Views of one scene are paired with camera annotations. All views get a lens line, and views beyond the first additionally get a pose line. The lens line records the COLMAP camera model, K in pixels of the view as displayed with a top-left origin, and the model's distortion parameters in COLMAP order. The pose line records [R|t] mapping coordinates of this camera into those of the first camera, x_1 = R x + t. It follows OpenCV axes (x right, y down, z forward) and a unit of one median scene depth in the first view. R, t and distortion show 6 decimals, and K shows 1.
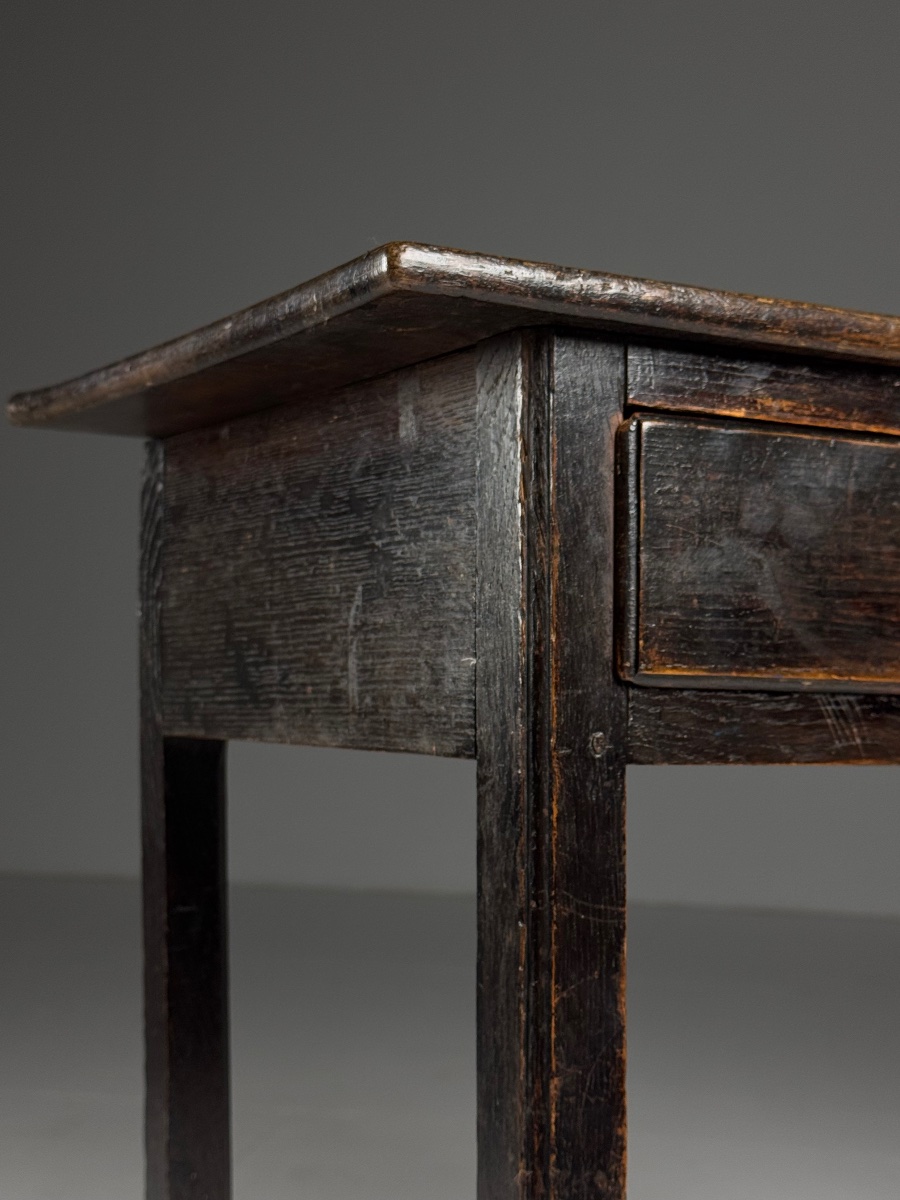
lens RADIAL K [[1869.5, 0, 444.4], [0, 1869.5, 604.8], [0, 0, 1]] dist [0.119233, 0.000000]
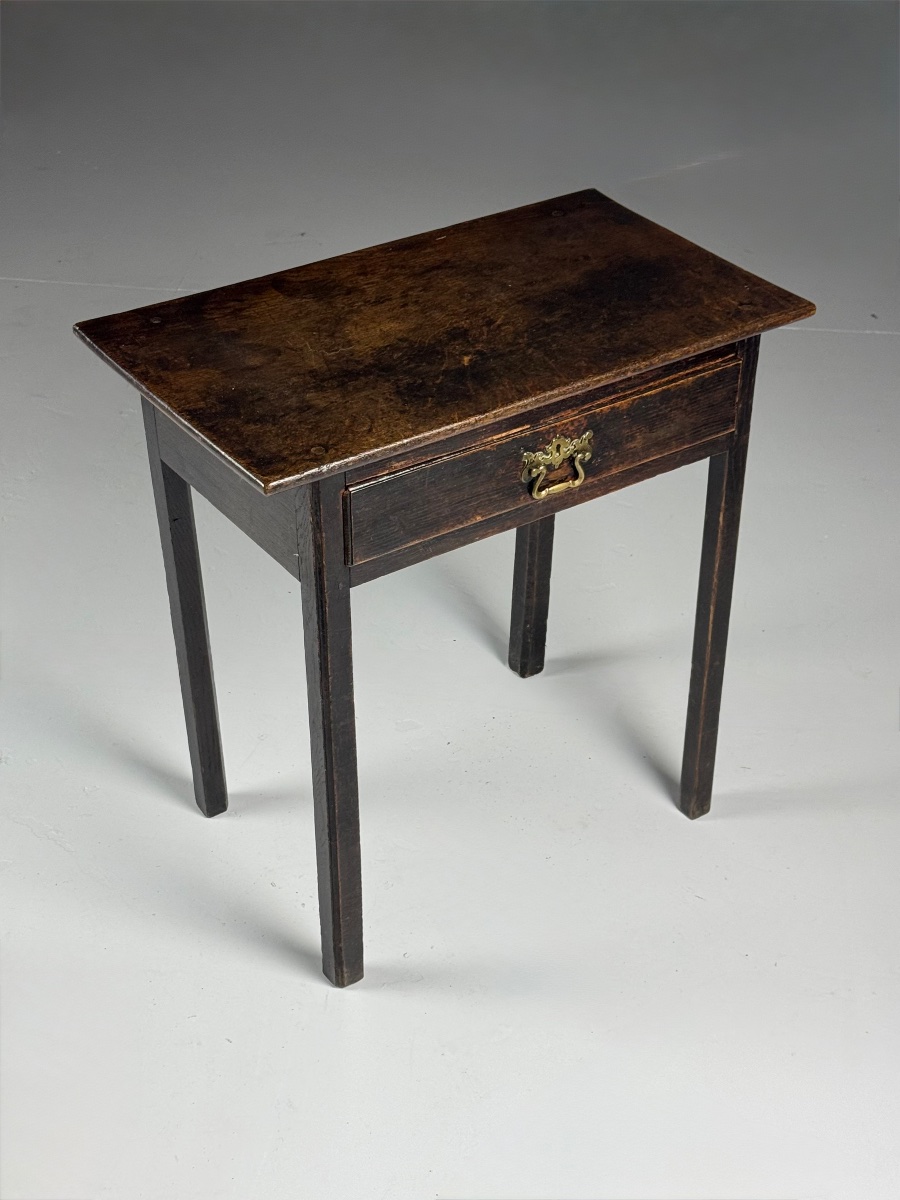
lens RADIAL K [[1933.5, 0, 443.2], [0, 1933.5, 595.0], [0, 0, 1]] dist [0.112082, 0.000000]
pose [[0.995270, -0.062938, 0.074010, 0.013239], [0.006824, 0.805199, 0.592966, -1.682590], [-0.096912, -0.589656, 0.801819, -1.472802]]
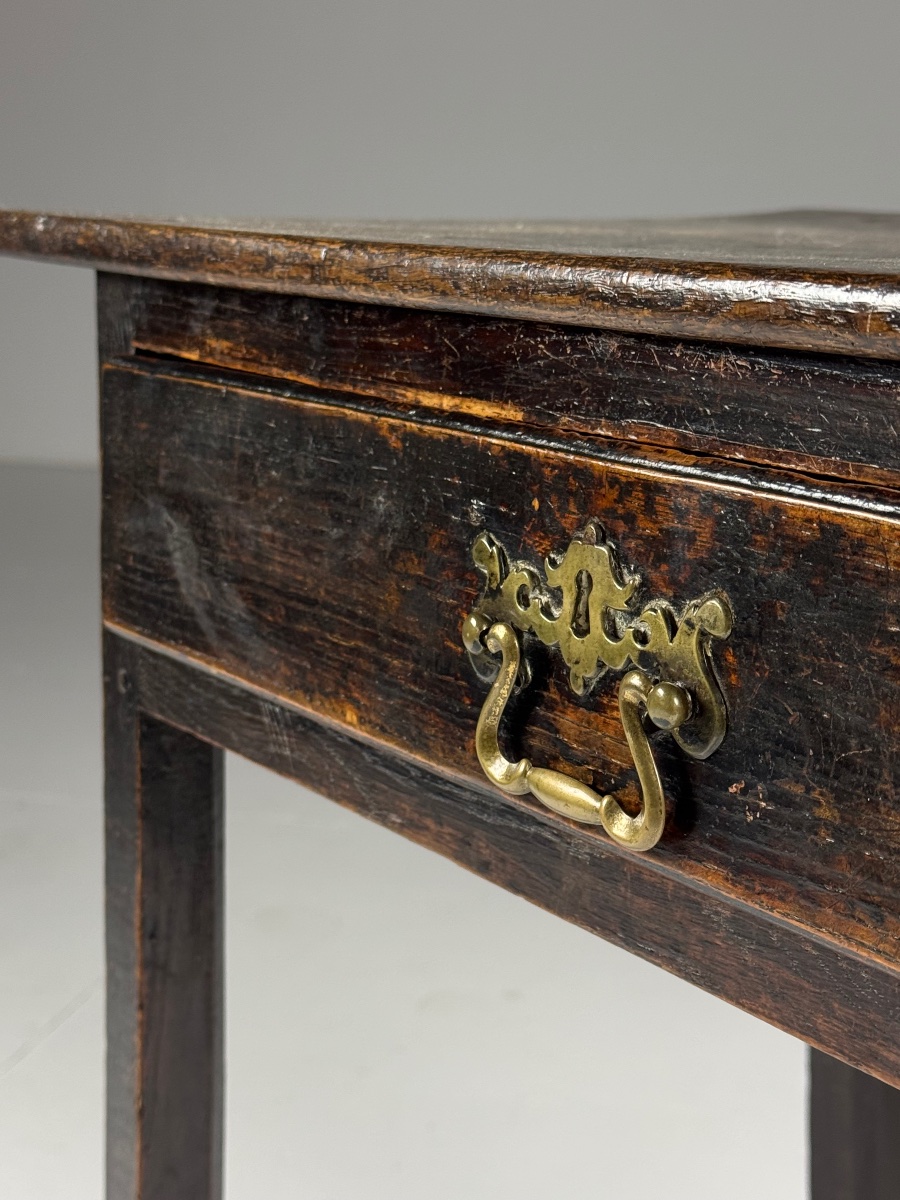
lens RADIAL K [[1988.1, 0, 442.1], [0, 1988.1, 594.9], [0, 0, 1]] dist [0.194642, 0.000000]
pose [[0.099785, 0.179257, -0.978729, 1.107439], [0.021689, 0.983012, 0.182253, -0.159734], [0.994773, -0.039413, 0.094202, 1.015976]]
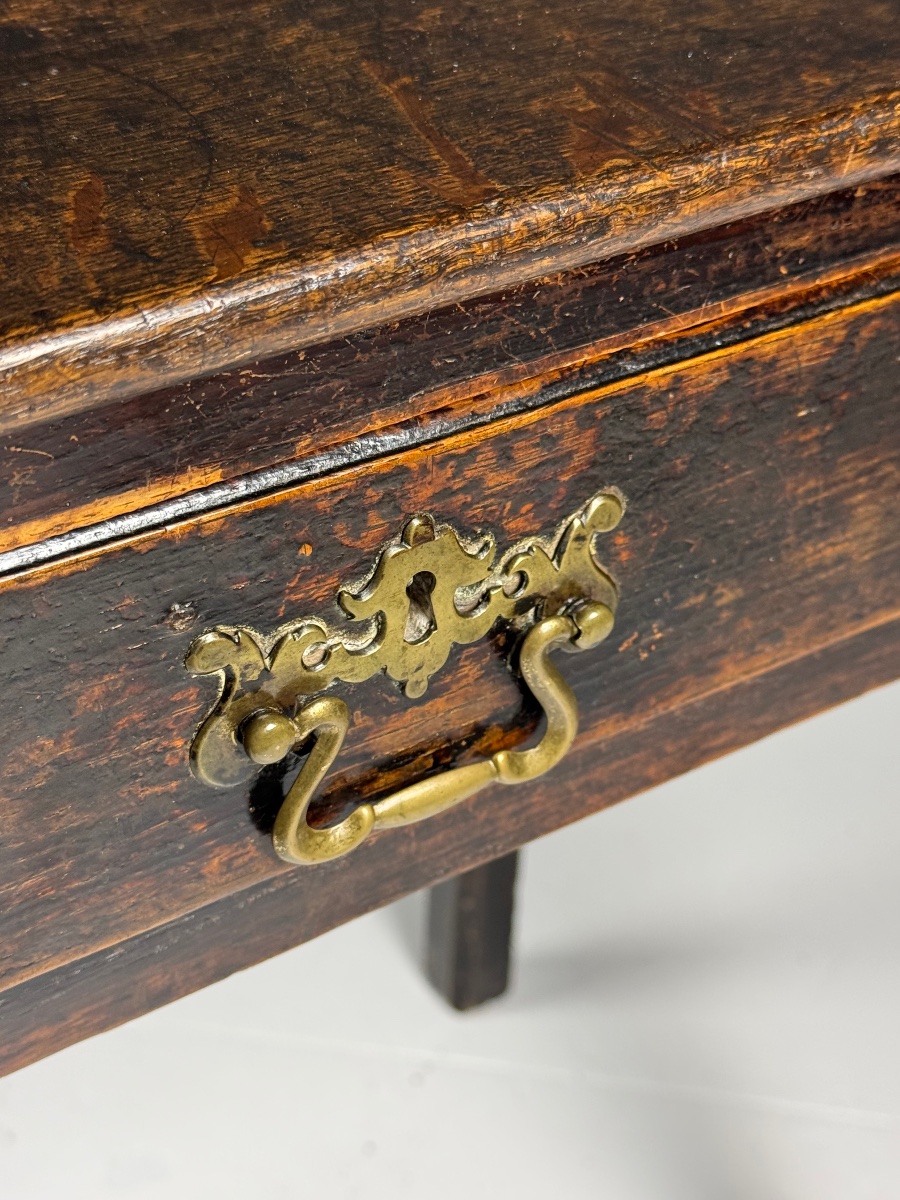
lens RADIAL K [[1869.5, 0, 440.7], [0, 1869.5, 599.4], [0, 0, 1]] dist [0.119233, 0.000000]
pose [[0.998579, -0.041815, 0.033038, 0.428264], [0.011479, 0.774169, 0.632875, -0.362654], [-0.052040, -0.631597, 0.773548, 0.725949]]
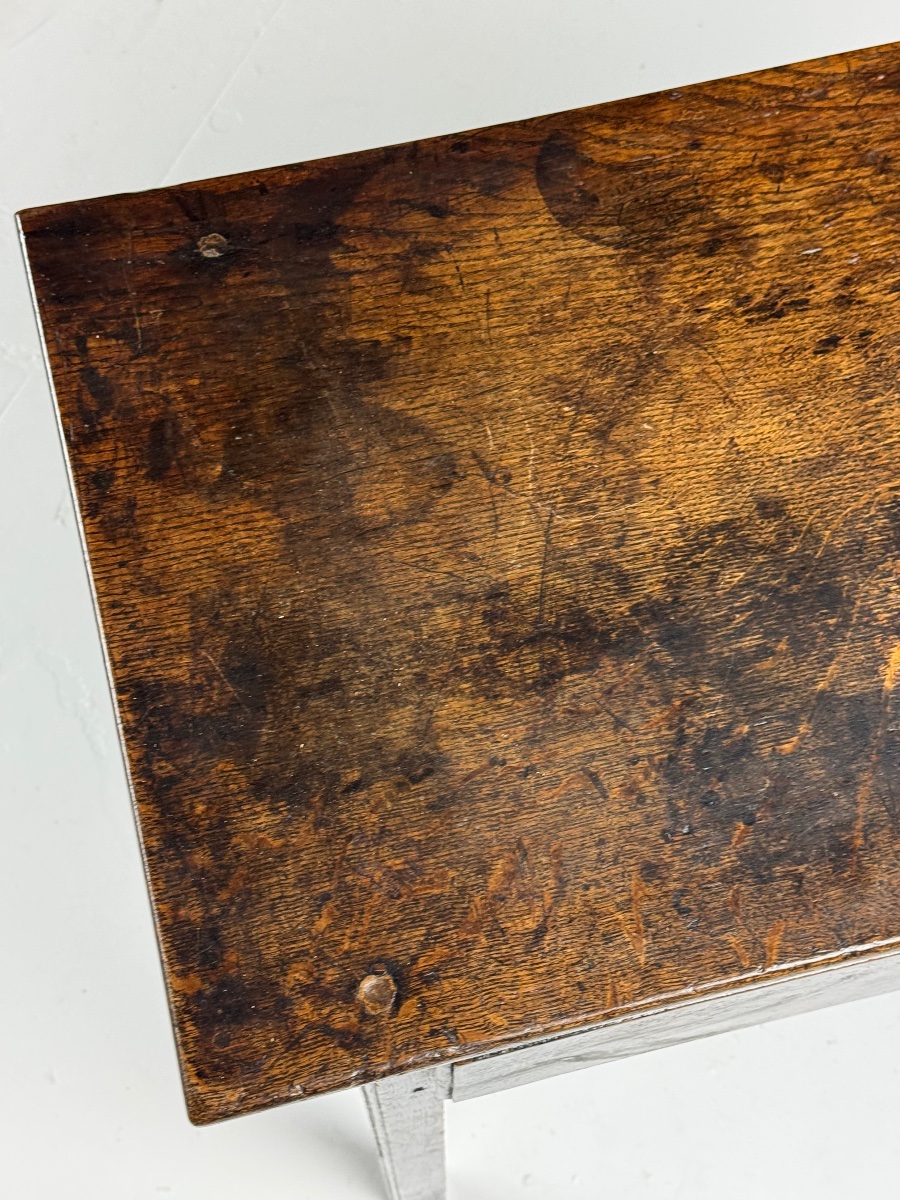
lens RADIAL K [[1869.5, 0, 460.3], [0, 1869.5, 605.8], [0, 0, 1]] dist [0.119233, 0.000000]
pose [[0.964514, 0.238204, -0.113889, 0.169204], [0.022544, 0.355474, 0.934414, -1.240931], [0.263066, -0.903824, 0.337490, 0.809143]]
